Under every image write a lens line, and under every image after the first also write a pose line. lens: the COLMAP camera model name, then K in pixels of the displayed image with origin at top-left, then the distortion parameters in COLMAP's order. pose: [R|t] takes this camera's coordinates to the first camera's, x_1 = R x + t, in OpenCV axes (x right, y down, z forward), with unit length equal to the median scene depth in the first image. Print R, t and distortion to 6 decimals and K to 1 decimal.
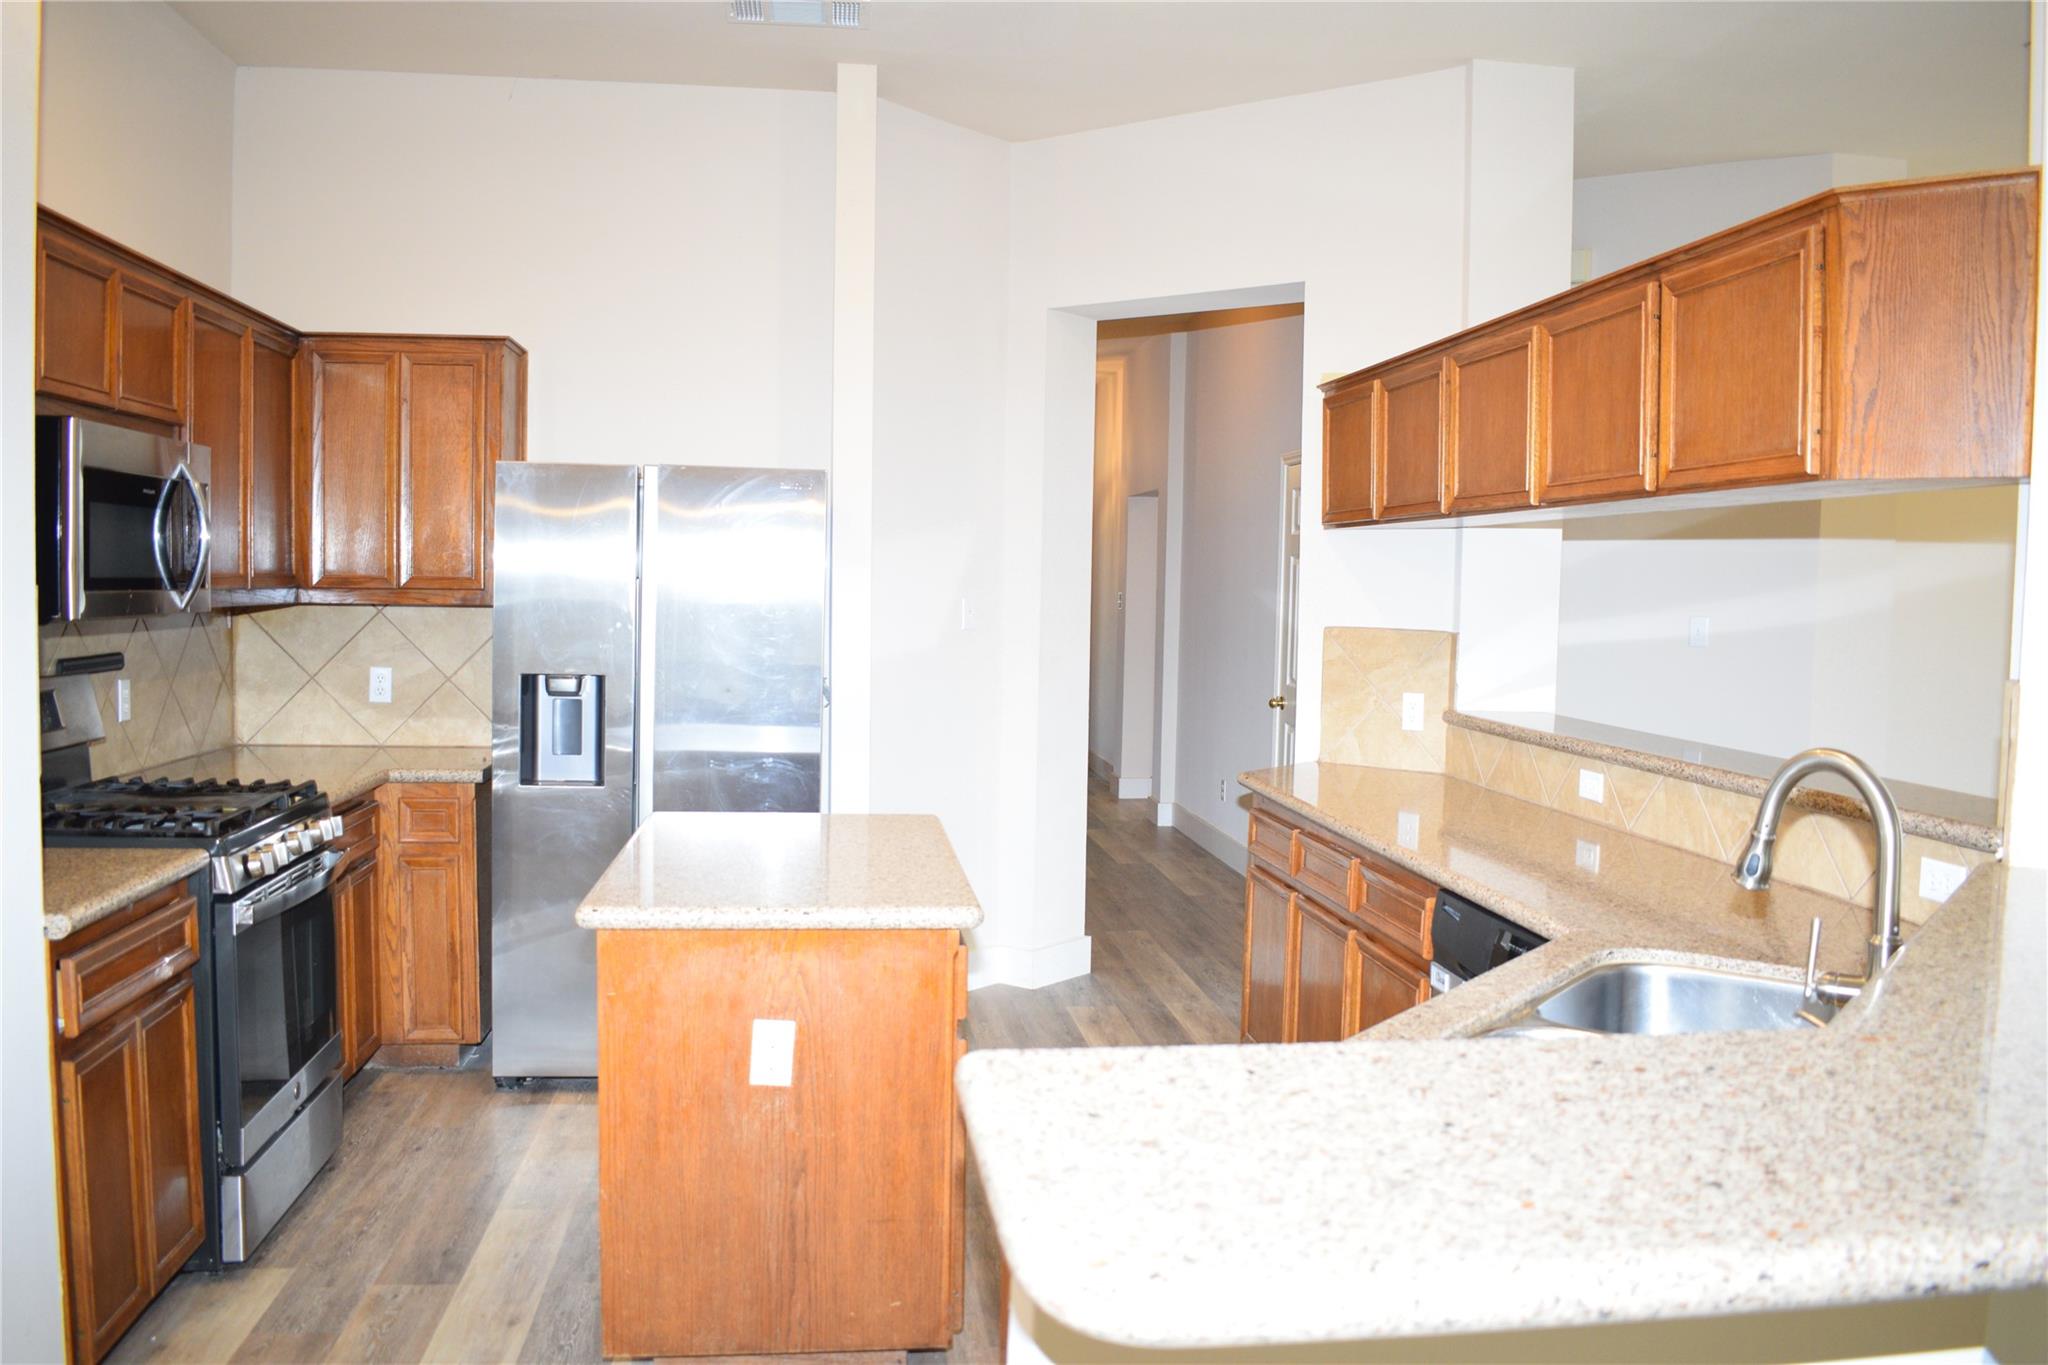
lens RADIAL K [[1667.7, 0, 1032.8], [0, 1667.7, 682.7], [0, 0, 1]] dist [-0.092845, 0.015052]
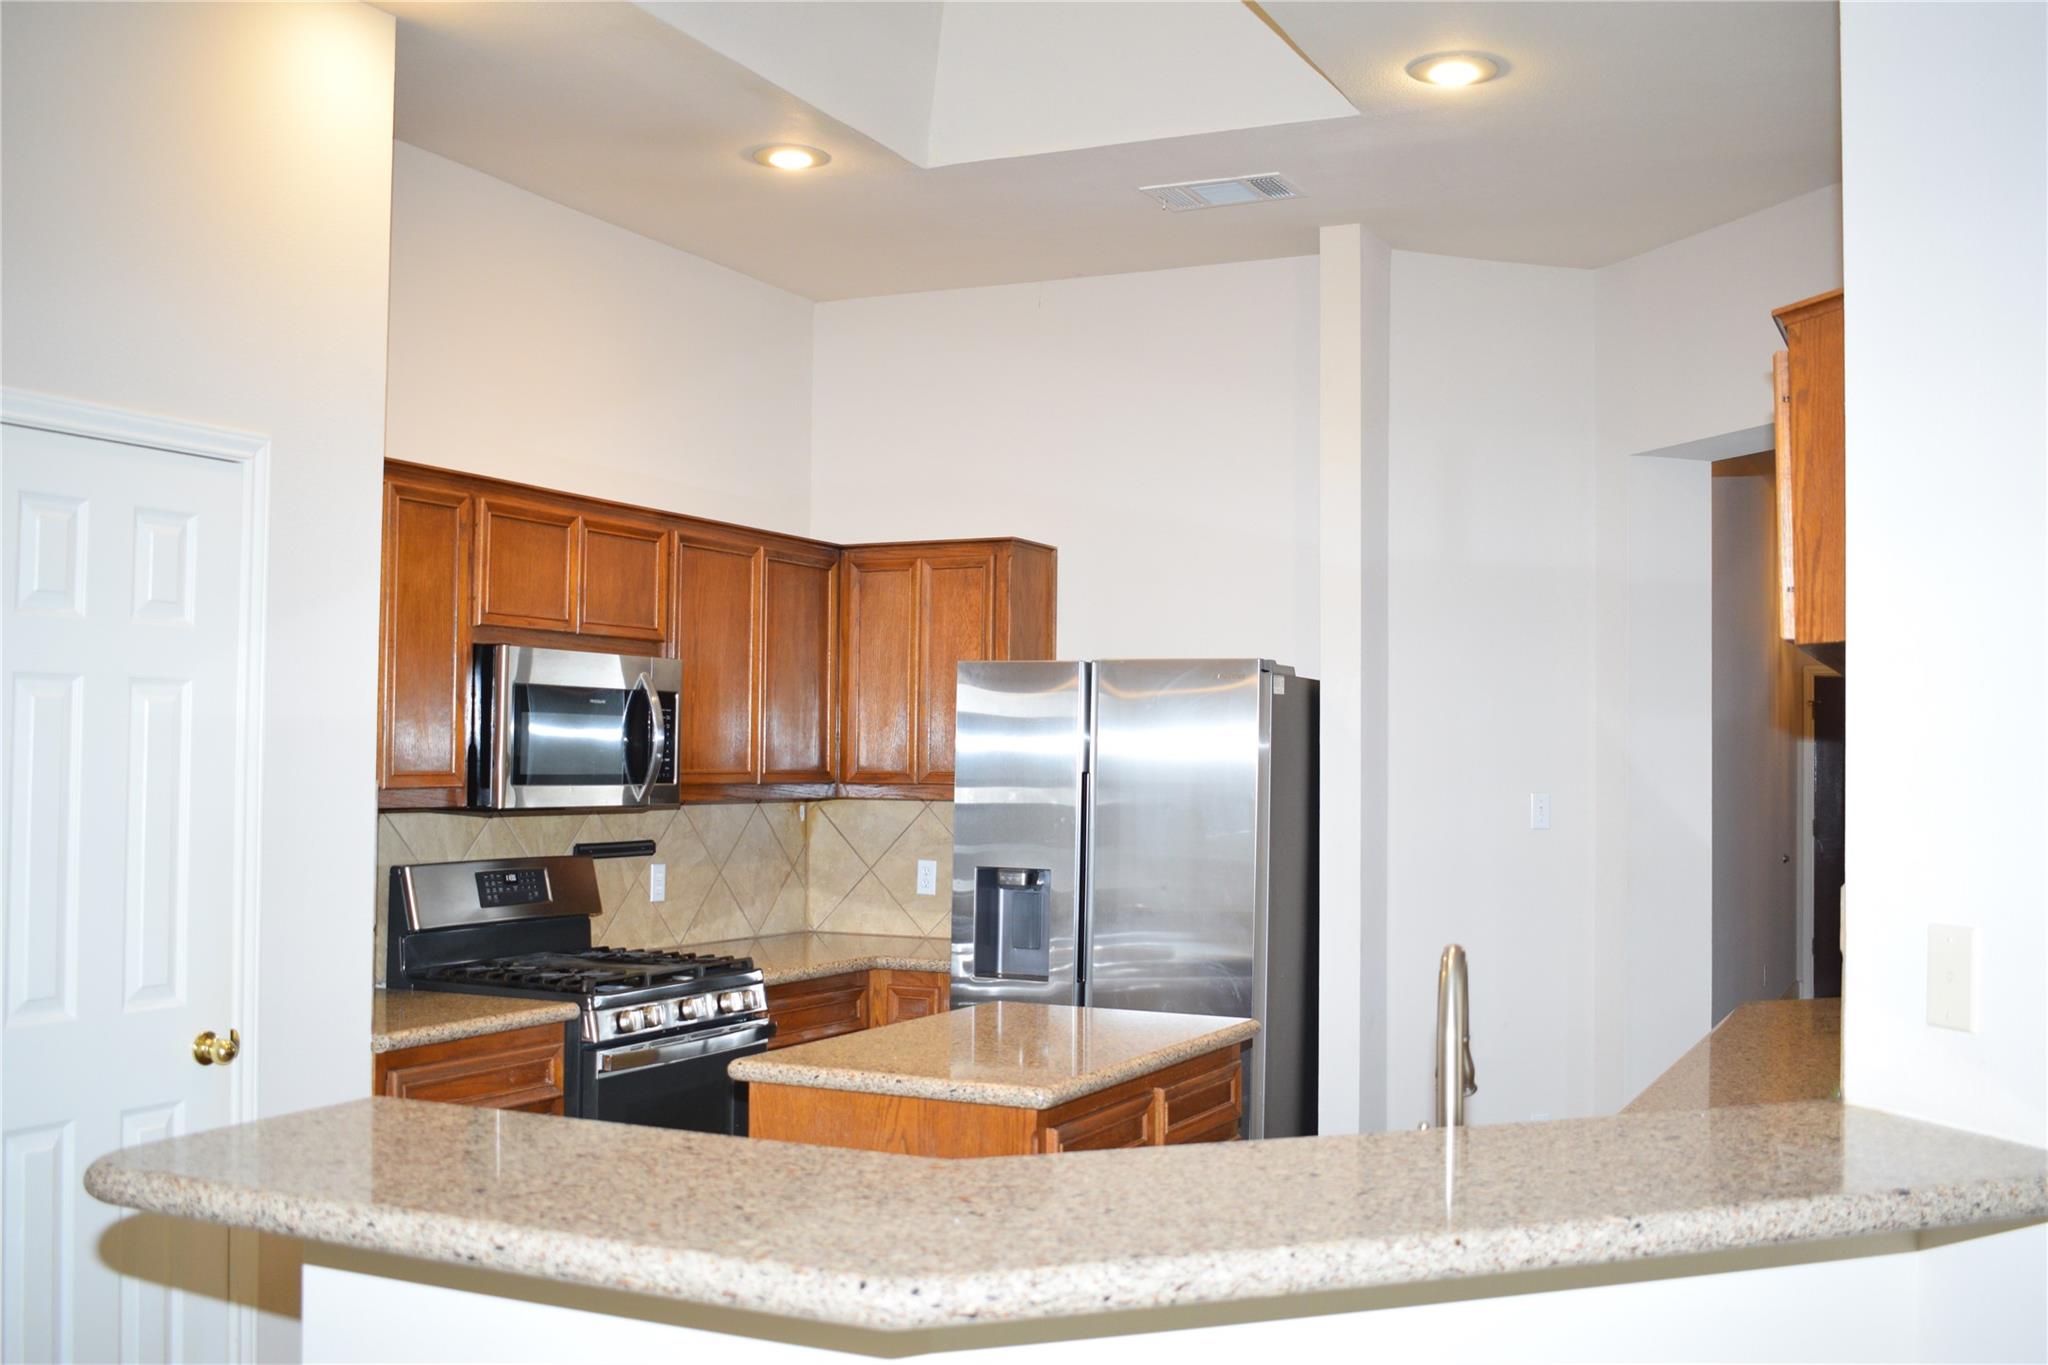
lens RADIAL K [[2112.3, 0, 1024.0], [0, 2112.3, 682.5], [0, 0, 1]] dist [-0.020495, -0.009413]
pose [[0.827478, -0.030218, -0.560684, 0.442755], [-0.029549, 0.994824, -0.097225, 0.007223], [0.560720, 0.097019, 0.822302, -0.070472]]
